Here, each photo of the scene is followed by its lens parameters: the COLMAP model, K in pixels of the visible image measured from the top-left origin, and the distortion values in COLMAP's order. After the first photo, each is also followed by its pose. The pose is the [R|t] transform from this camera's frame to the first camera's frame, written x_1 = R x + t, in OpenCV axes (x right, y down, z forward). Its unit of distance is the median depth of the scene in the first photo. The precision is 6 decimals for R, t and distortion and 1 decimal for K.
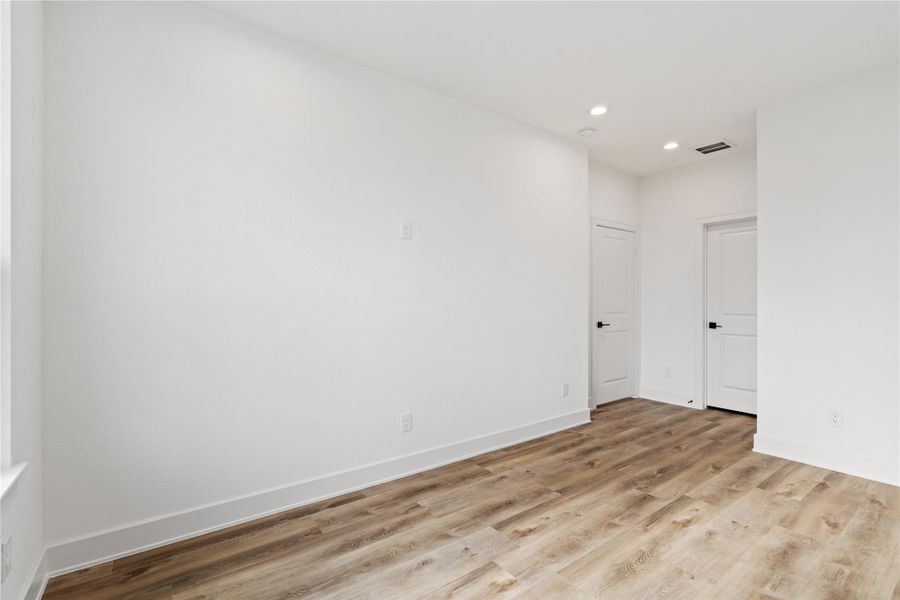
lens RADIAL K [[410.9, 0, 450.2], [0, 410.9, 299.5], [0, 0, 1]] dist [-0.006884, 0.003098]
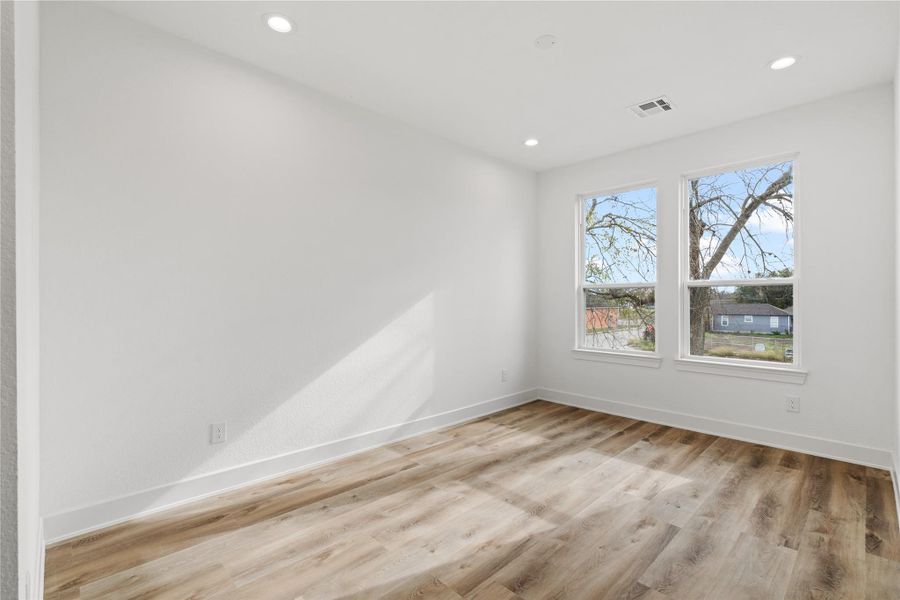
lens RADIAL K [[410.9, 0, 450.3], [0, 410.9, 299.5], [0, 0, 1]] dist [-0.006884, 0.003098]
pose [[-0.990085, -0.002719, -0.140446, 0.789149], [-0.002584, 0.999996, -0.001142, 0.004275], [0.140448, -0.000768, -0.990088, 1.897965]]
